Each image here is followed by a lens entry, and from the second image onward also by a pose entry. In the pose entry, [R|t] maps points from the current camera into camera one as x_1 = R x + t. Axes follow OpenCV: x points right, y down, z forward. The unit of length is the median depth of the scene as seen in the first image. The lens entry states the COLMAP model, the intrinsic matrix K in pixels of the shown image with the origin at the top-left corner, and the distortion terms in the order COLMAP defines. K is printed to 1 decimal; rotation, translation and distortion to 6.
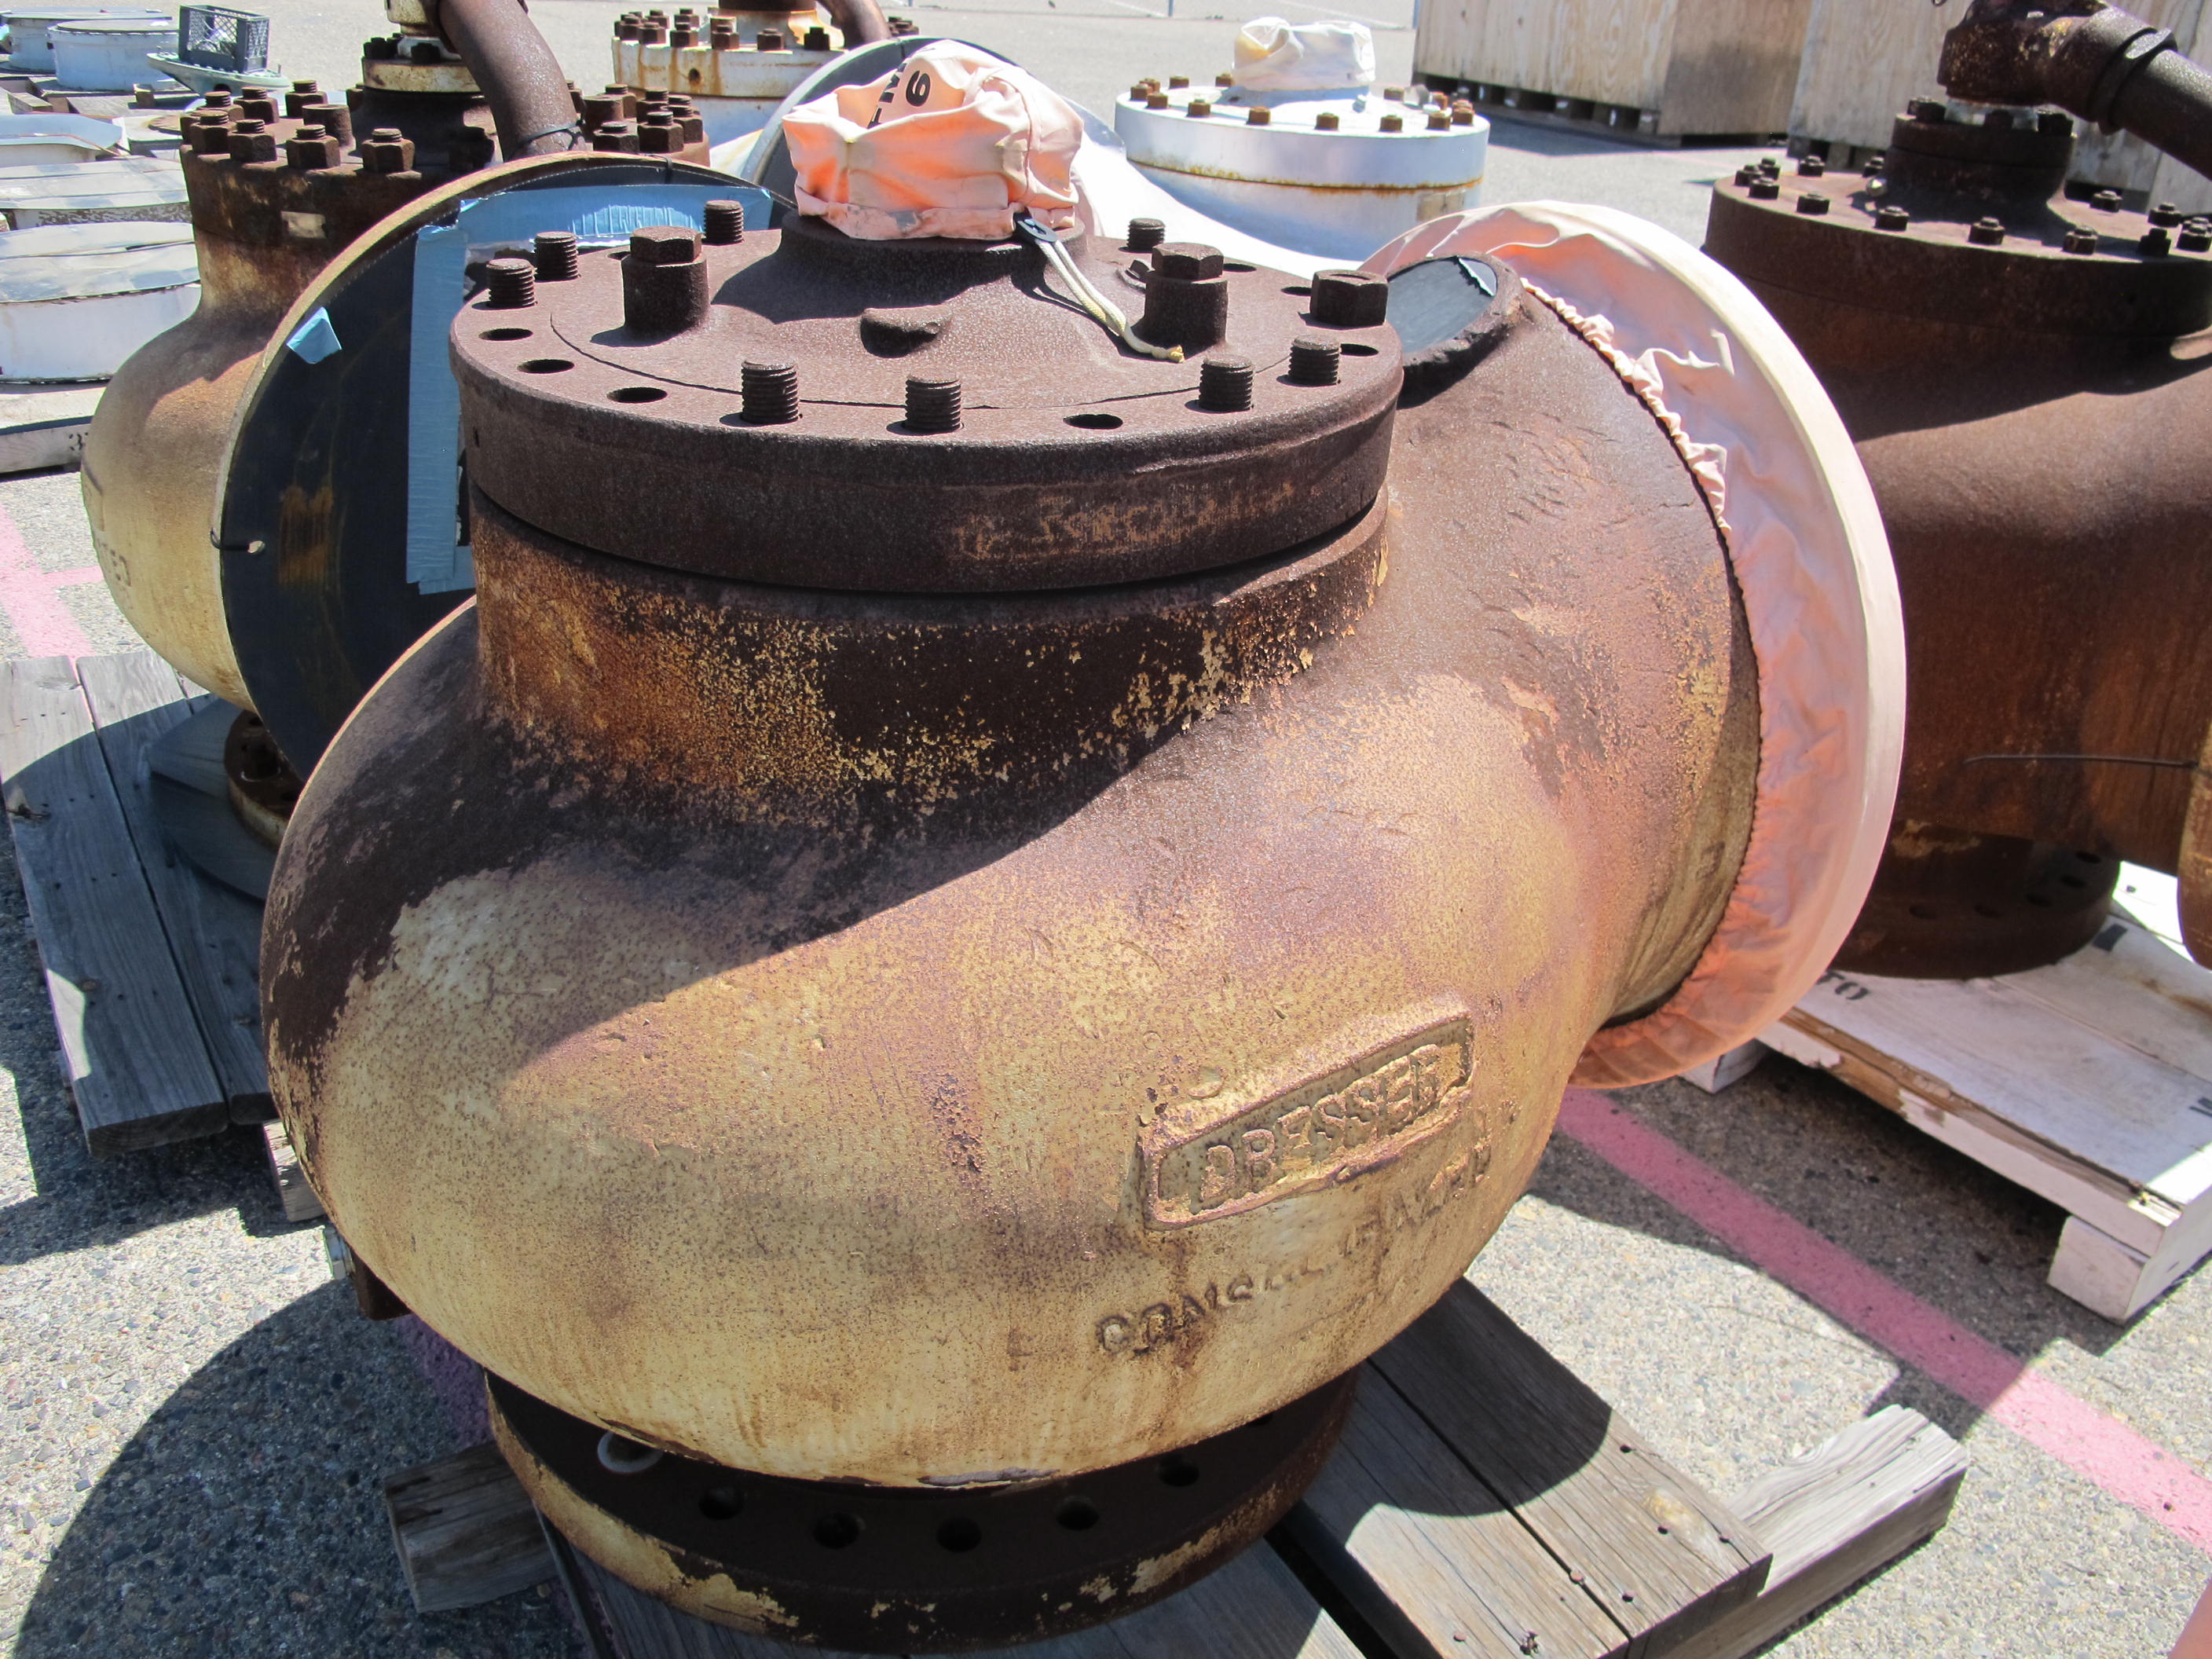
lens RADIAL K [[1857.3, 0, 1106.0], [0, 1857.3, 829.5], [0, 0, 1]] dist [-0.142296, 0.101407]
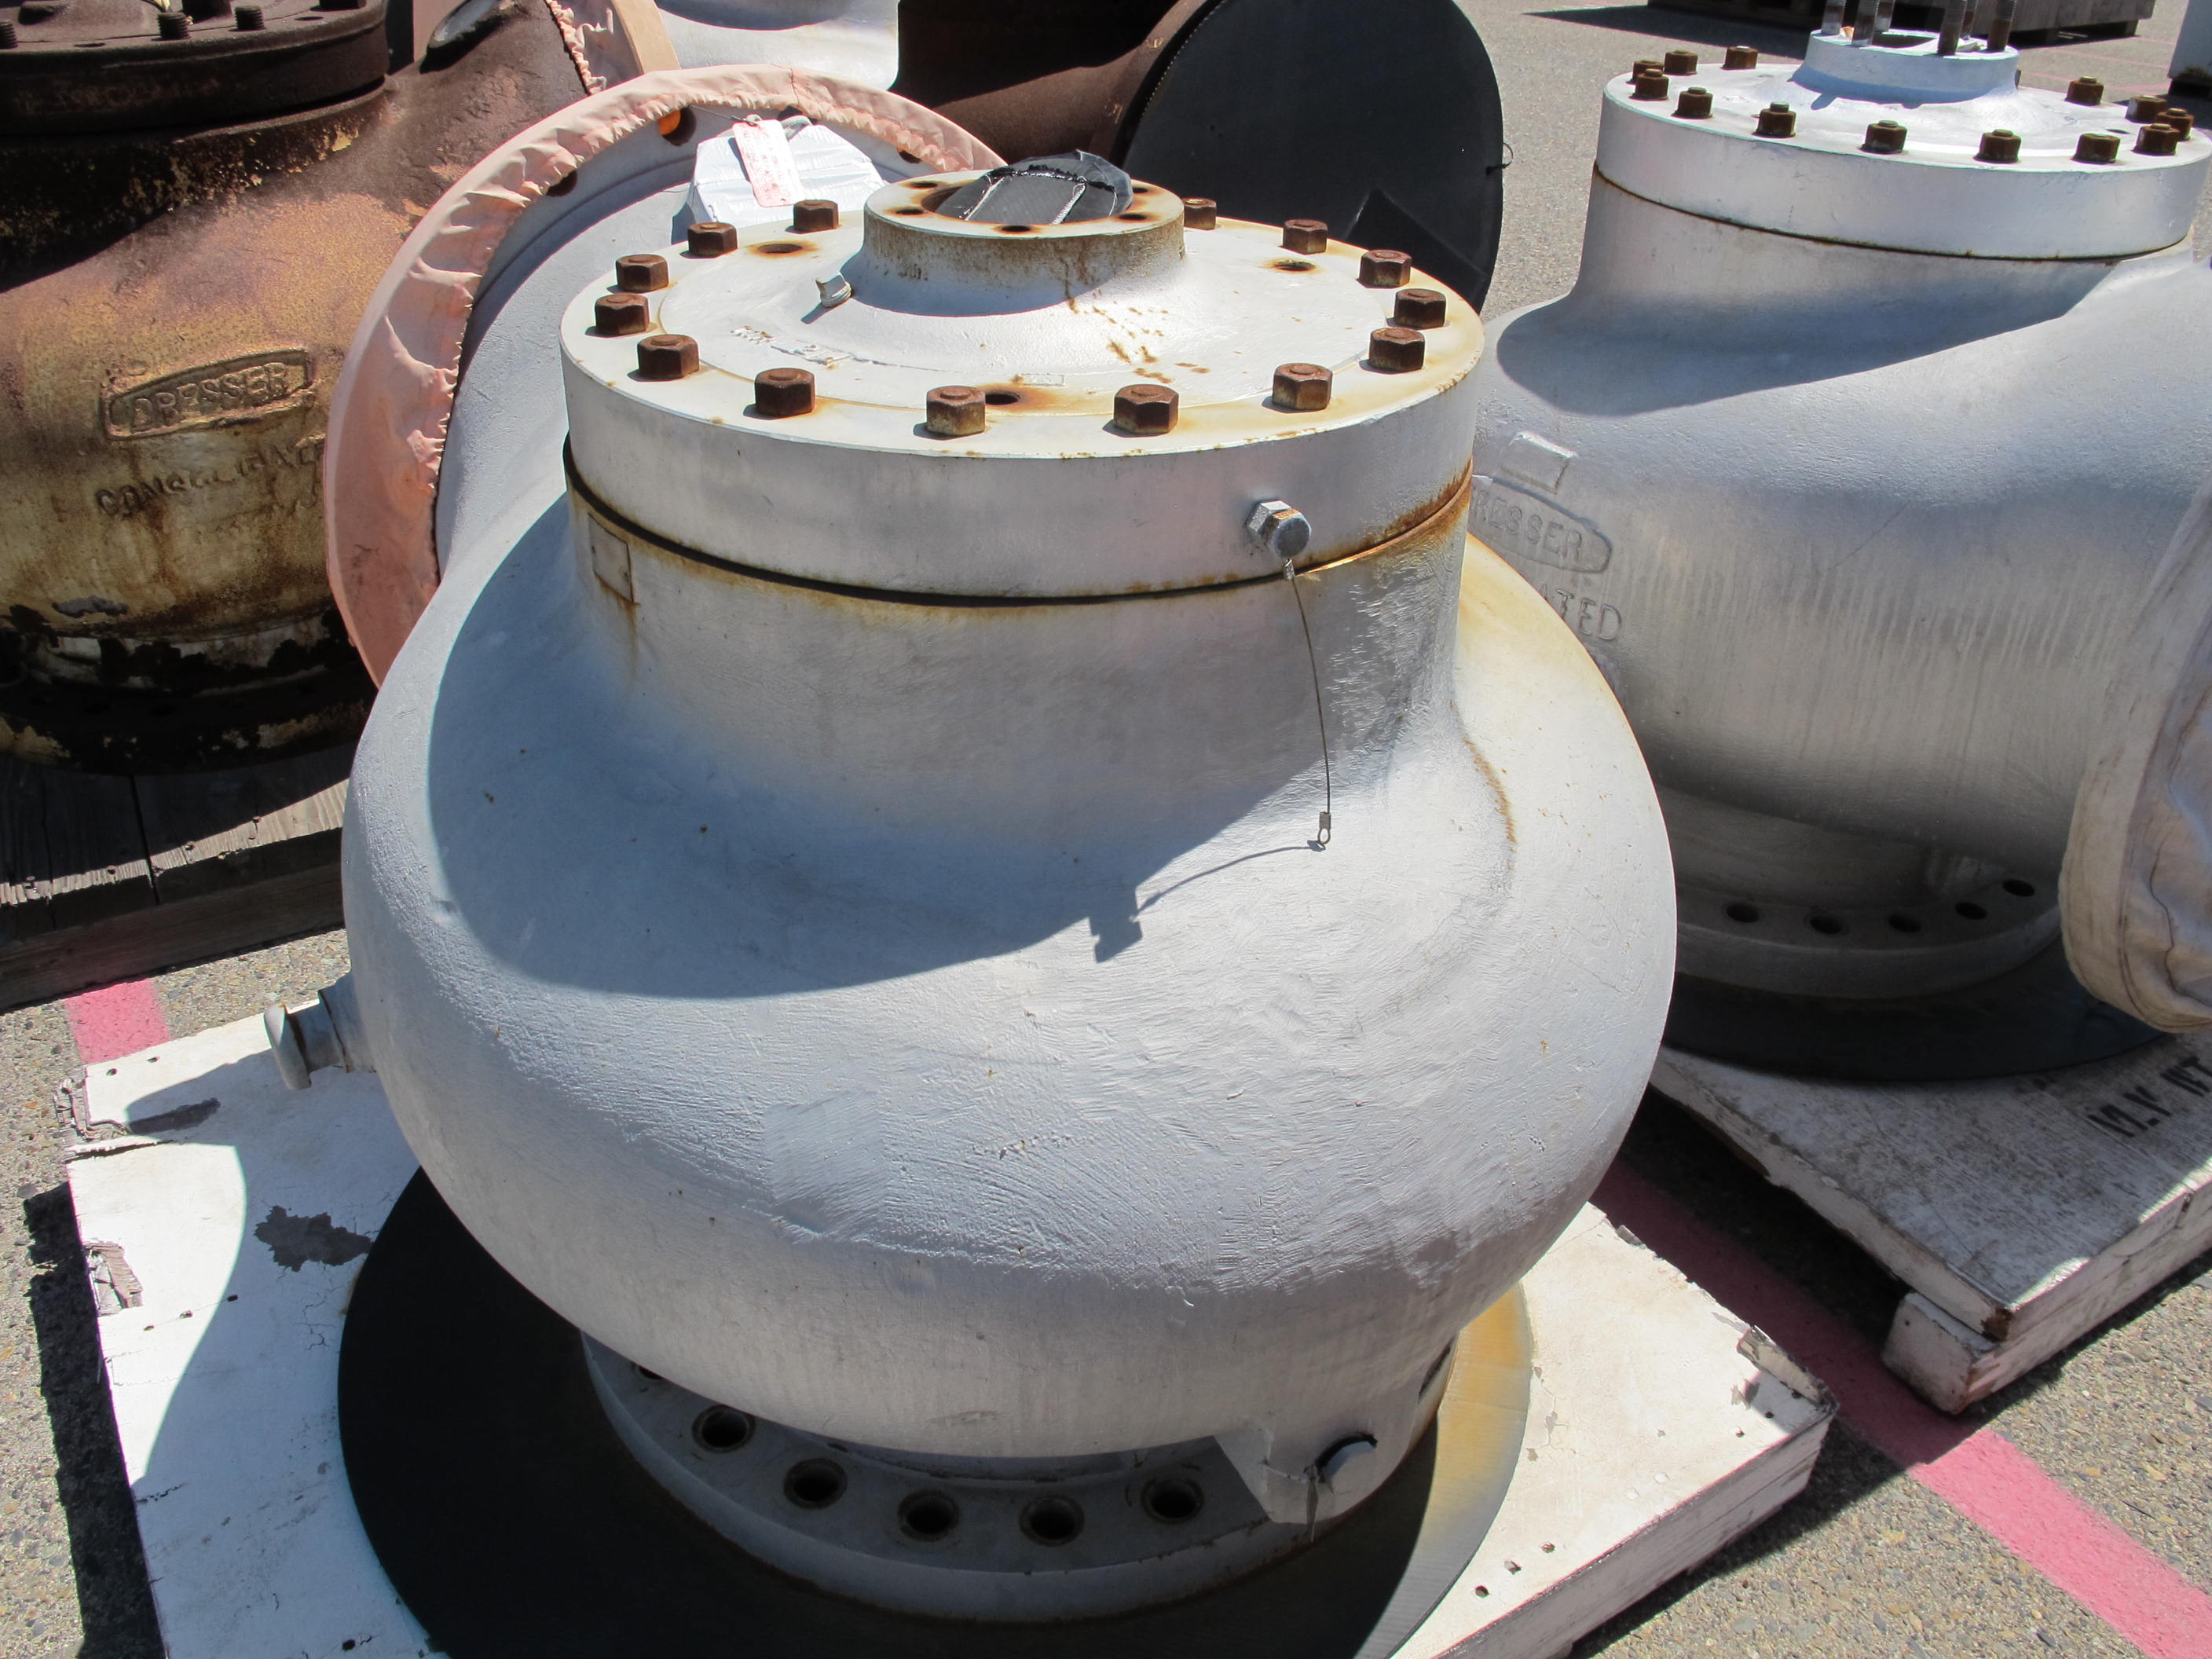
lens RADIAL K [[1857.3, 0, 1106.0], [0, 1857.3, 829.5], [0, 0, 1]] dist [-0.142296, 0.101407]
pose [[0.999009, -0.005827, -0.044133, 1.139503], [0.008406, 0.998254, 0.058475, 0.509660], [0.043715, -0.058788, 0.997313, -0.890234]]
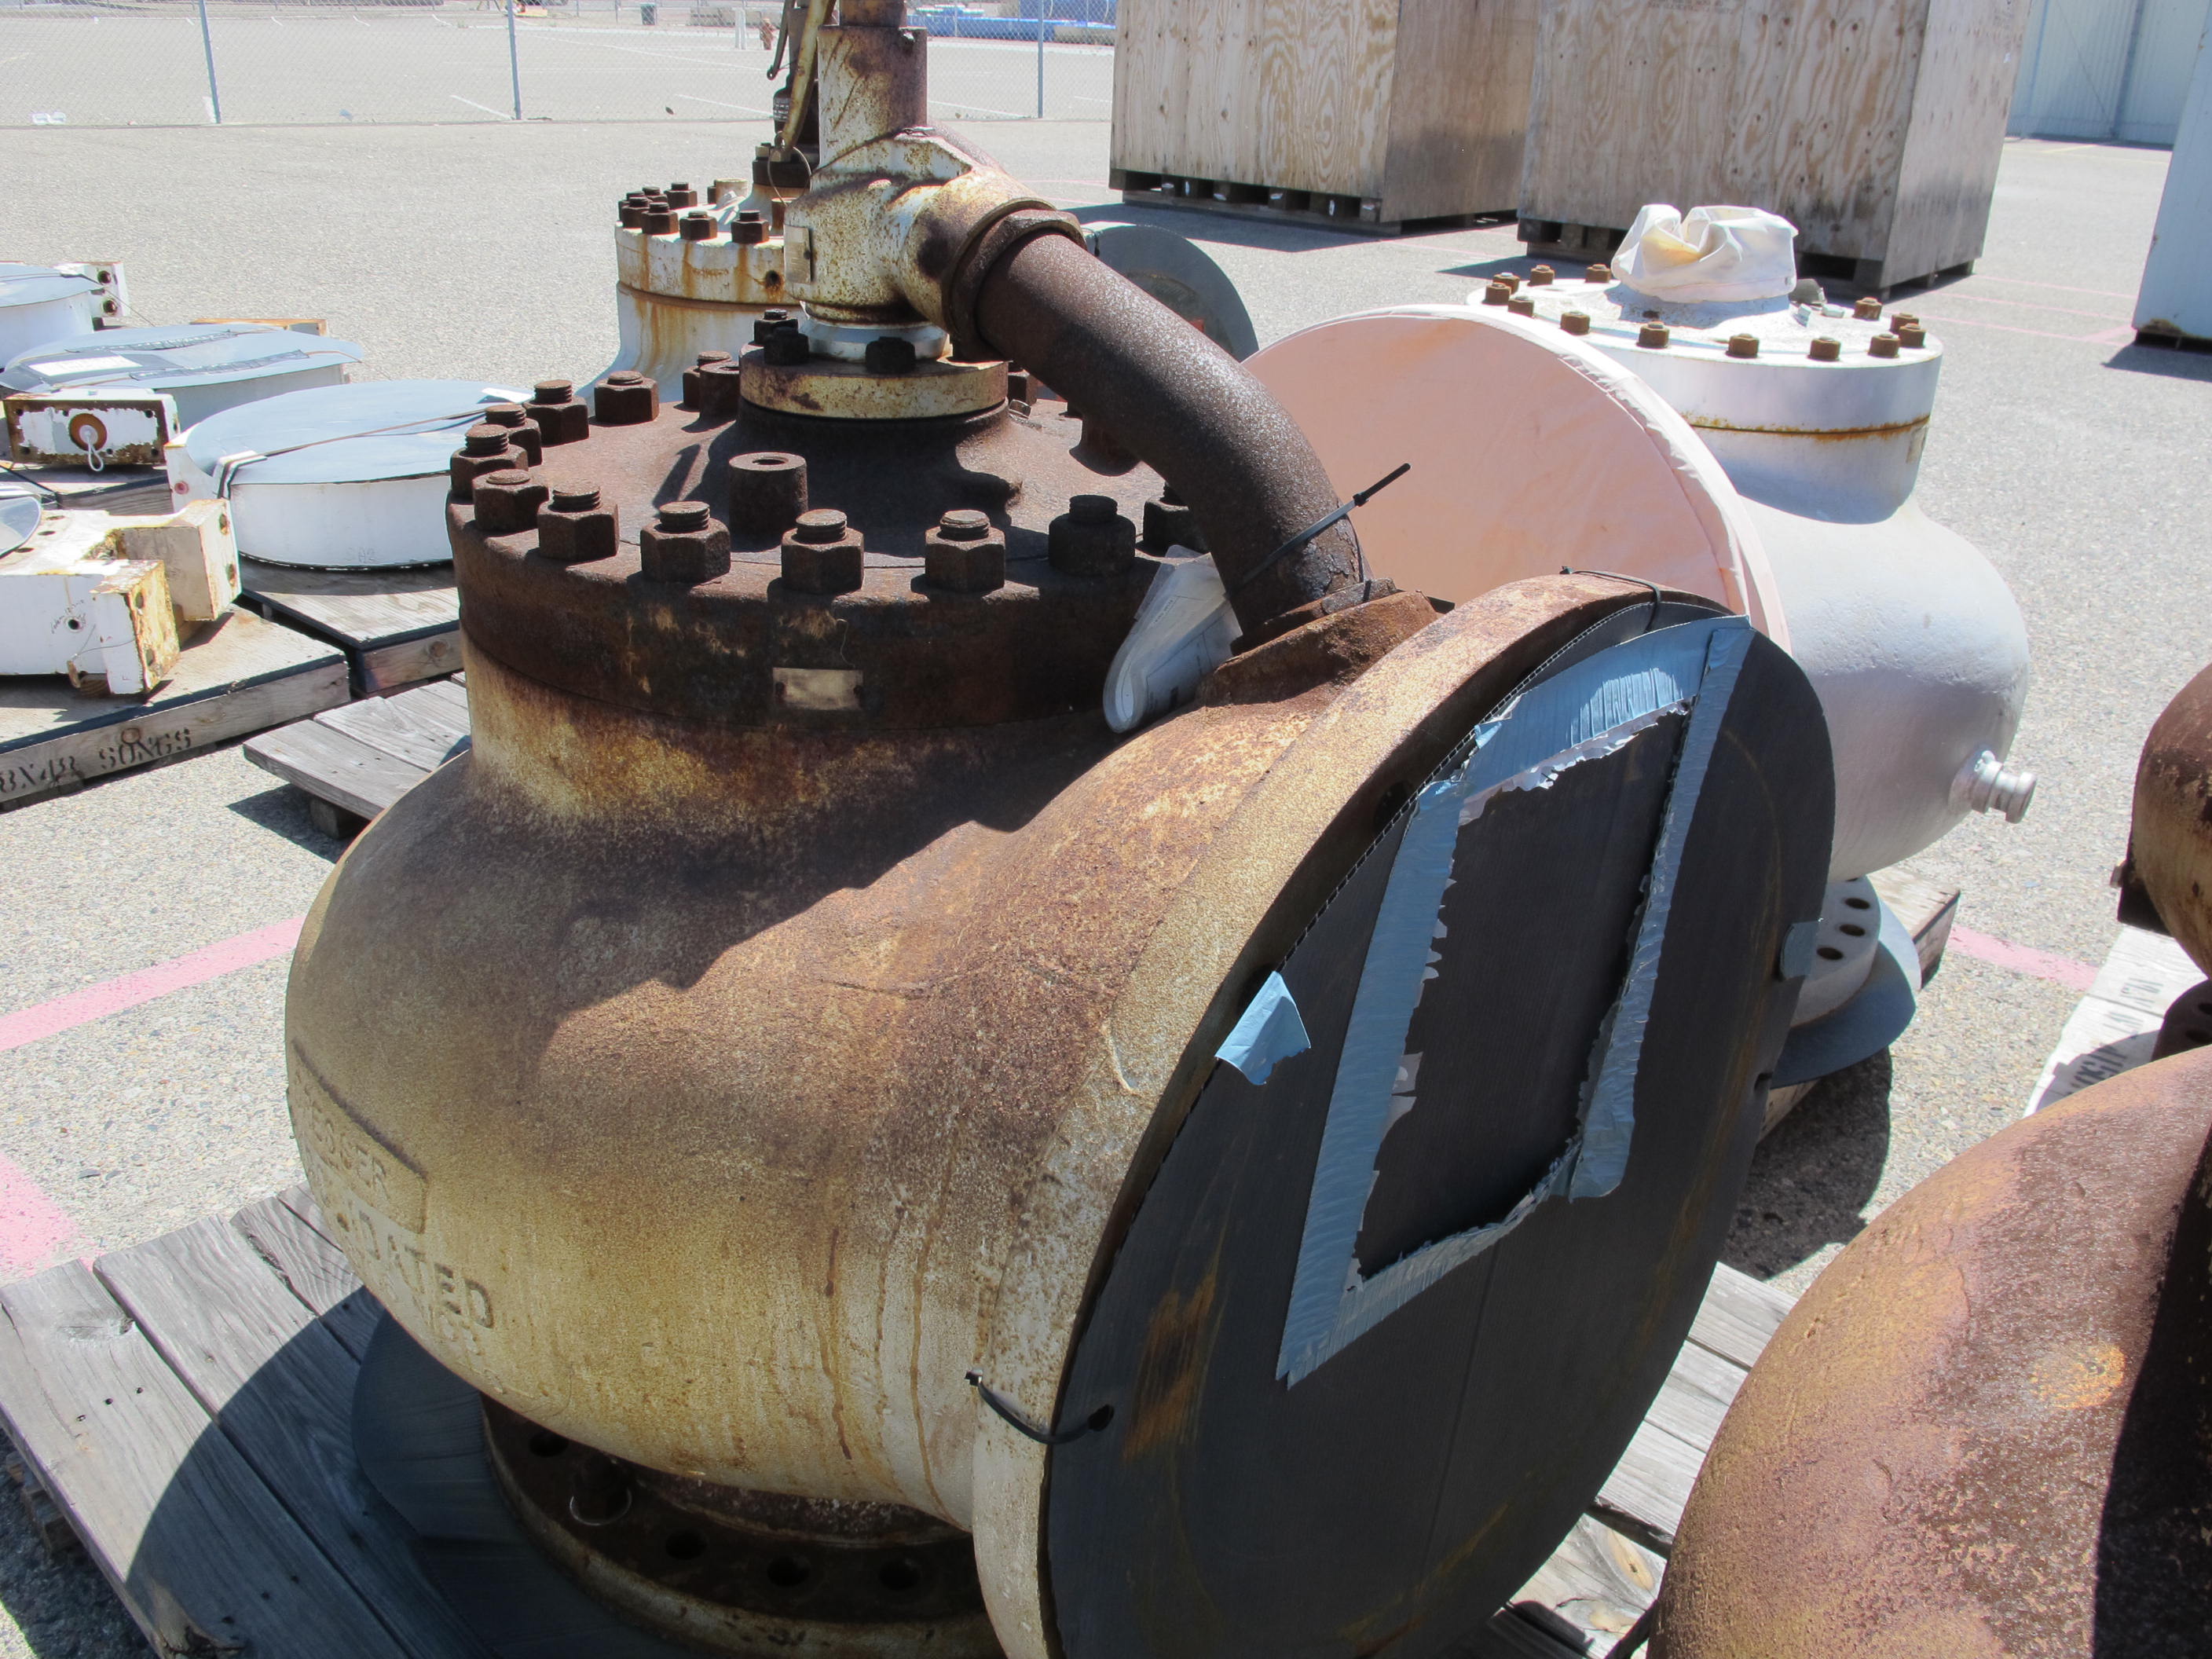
lens RADIAL K [[1857.3, 0, 1106.0], [0, 1857.3, 829.5], [0, 0, 1]] dist [-0.142296, 0.101407]
pose [[0.971475, -0.111826, 0.209121, -0.343459], [0.120161, 0.992372, -0.027544, -0.188914], [-0.204446, 0.051887, 0.977502, 0.297503]]
